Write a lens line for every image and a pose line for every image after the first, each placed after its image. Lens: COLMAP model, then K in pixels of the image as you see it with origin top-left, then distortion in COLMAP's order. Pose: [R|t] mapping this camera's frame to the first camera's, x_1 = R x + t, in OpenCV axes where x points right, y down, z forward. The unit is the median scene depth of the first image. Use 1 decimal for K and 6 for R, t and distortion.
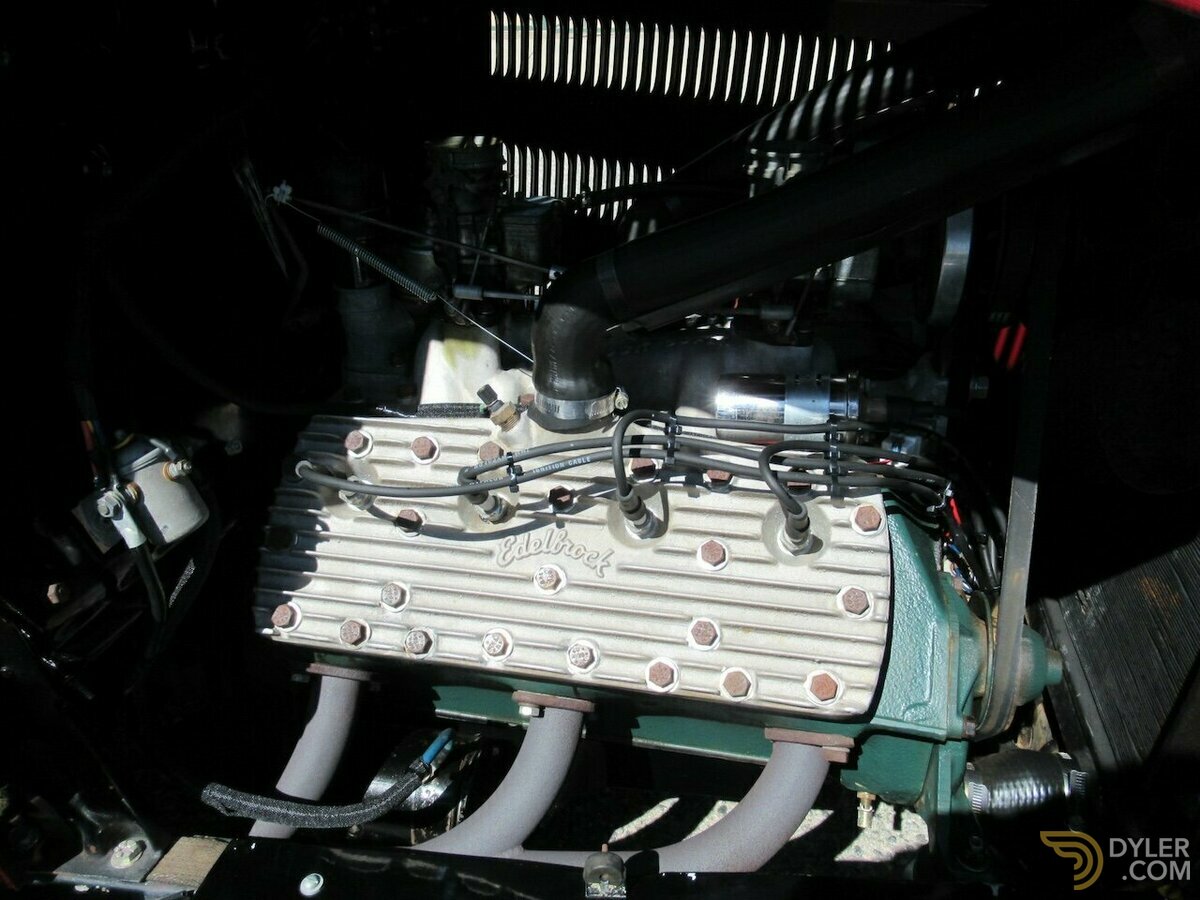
lens RADIAL K [[899.2, 0, 599.1], [0, 899.2, 445.0], [0, 0, 1]] dist [-0.003056, -0.007273]
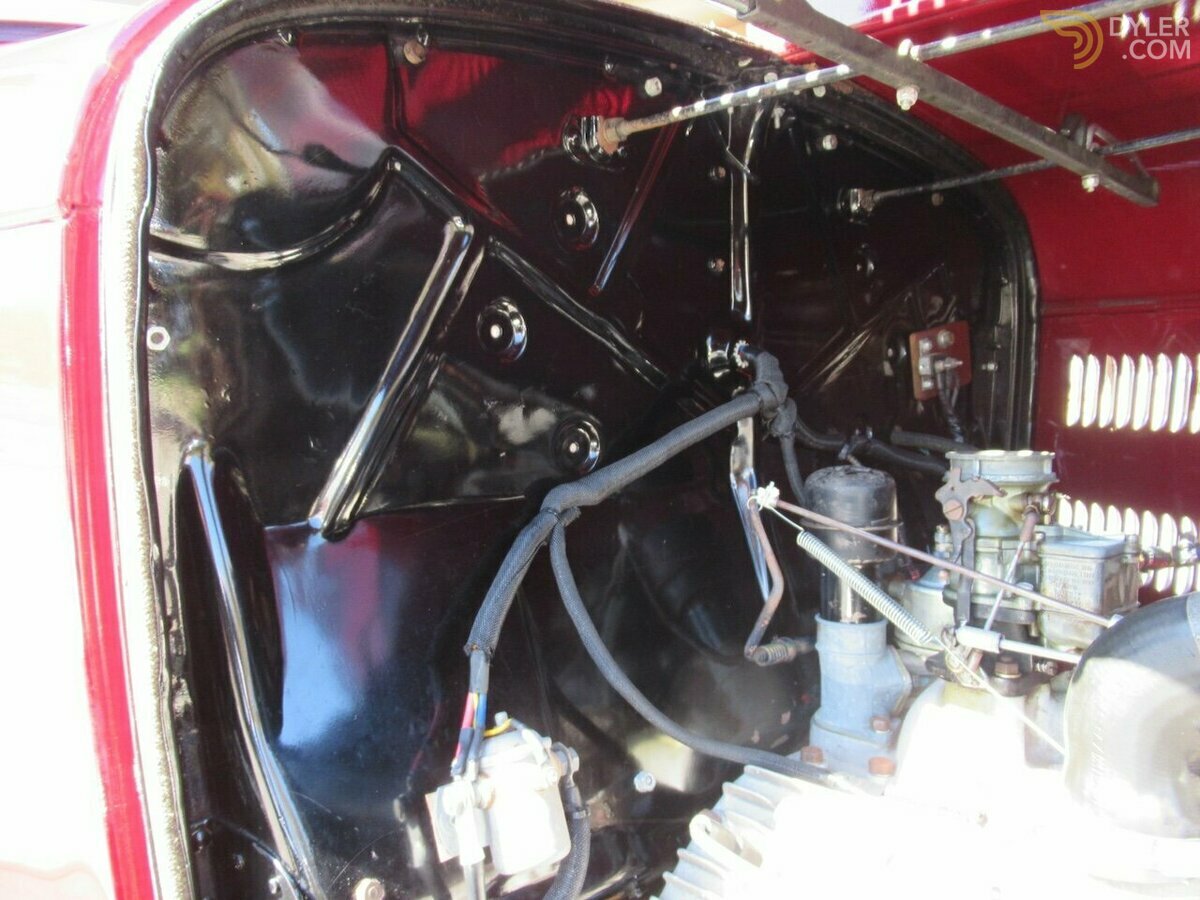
lens RADIAL K [[899.2, 0, 599.1], [0, 899.2, 445.0], [0, 0, 1]] dist [-0.003056, -0.007273]
pose [[0.809264, 0.020679, -0.587081, 0.025918], [-0.267739, 0.902530, -0.337277, 0.012799], [0.522884, 0.430131, 0.735921, 0.245480]]
